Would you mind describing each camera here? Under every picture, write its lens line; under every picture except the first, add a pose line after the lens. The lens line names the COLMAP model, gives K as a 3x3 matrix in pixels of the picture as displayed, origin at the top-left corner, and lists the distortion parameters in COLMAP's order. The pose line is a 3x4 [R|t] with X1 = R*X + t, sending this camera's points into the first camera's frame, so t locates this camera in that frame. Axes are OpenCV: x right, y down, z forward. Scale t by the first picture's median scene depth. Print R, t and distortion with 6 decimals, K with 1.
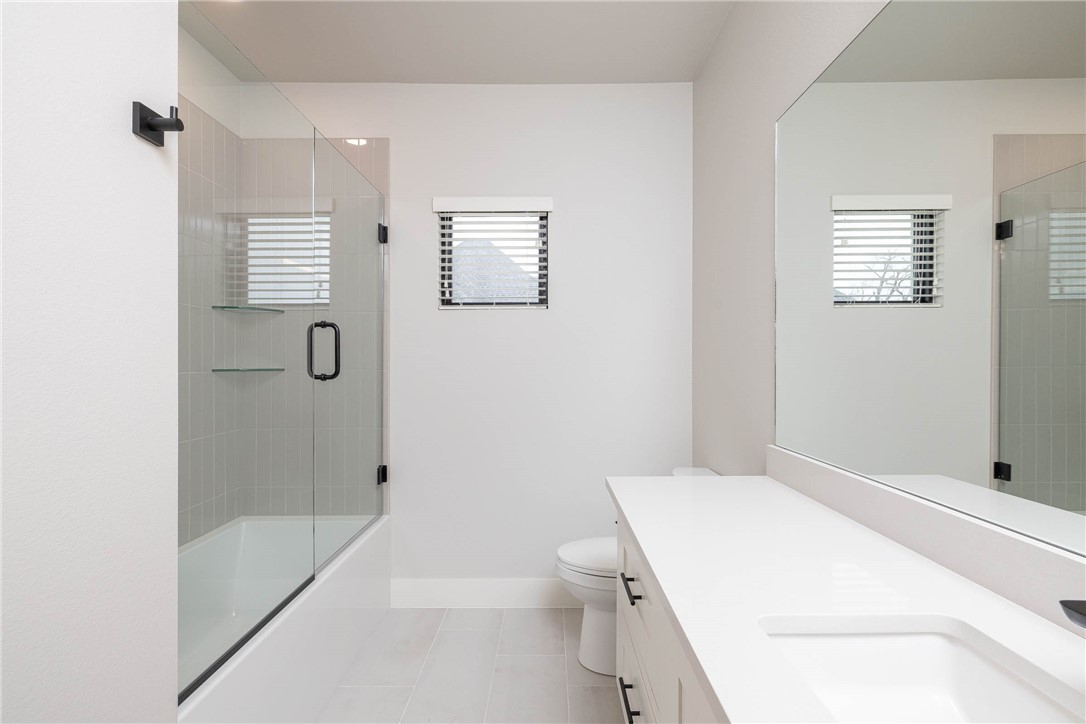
lens RADIAL K [[509.2, 0, 543.0], [0, 509.2, 363.1], [0, 0, 1]] dist [0.004986, 0.000443]
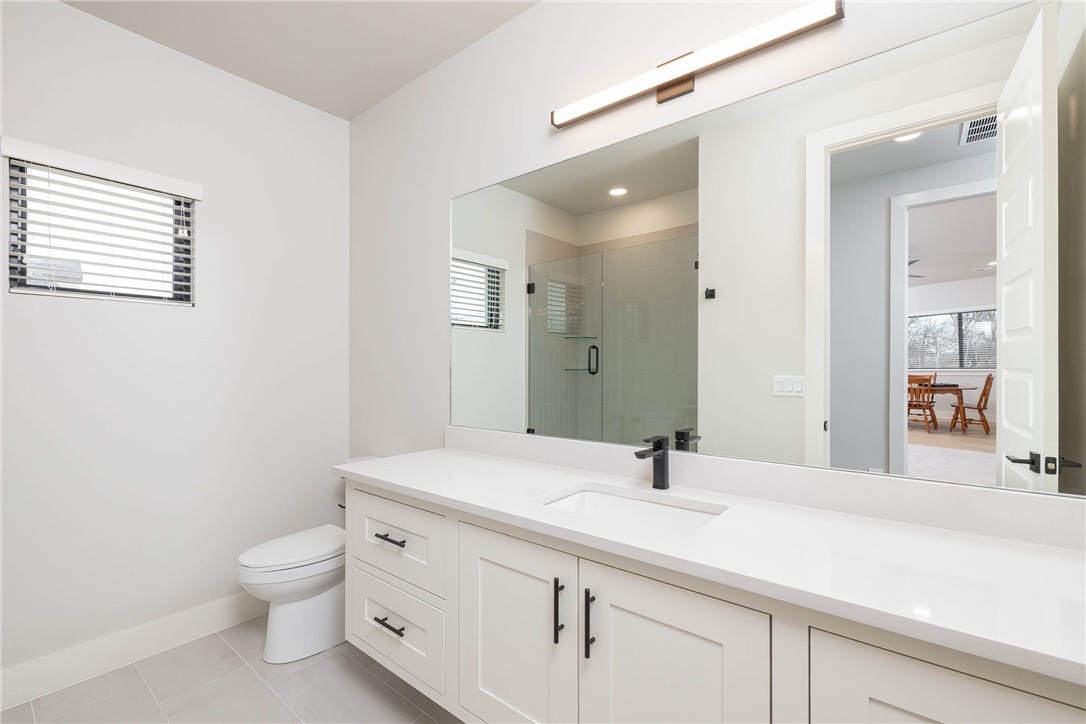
lens RADIAL K [[463.8, 0, 544.6], [0, 463.8, 368.4], [0, 0, 1]] dist [0.001240, -0.000259]
pose [[0.644042, 0.002001, 0.764987, -0.216213], [-0.002612, 0.999997, -0.000417, 0.001189], [-0.764985, -0.001730, 0.644045, -0.004160]]
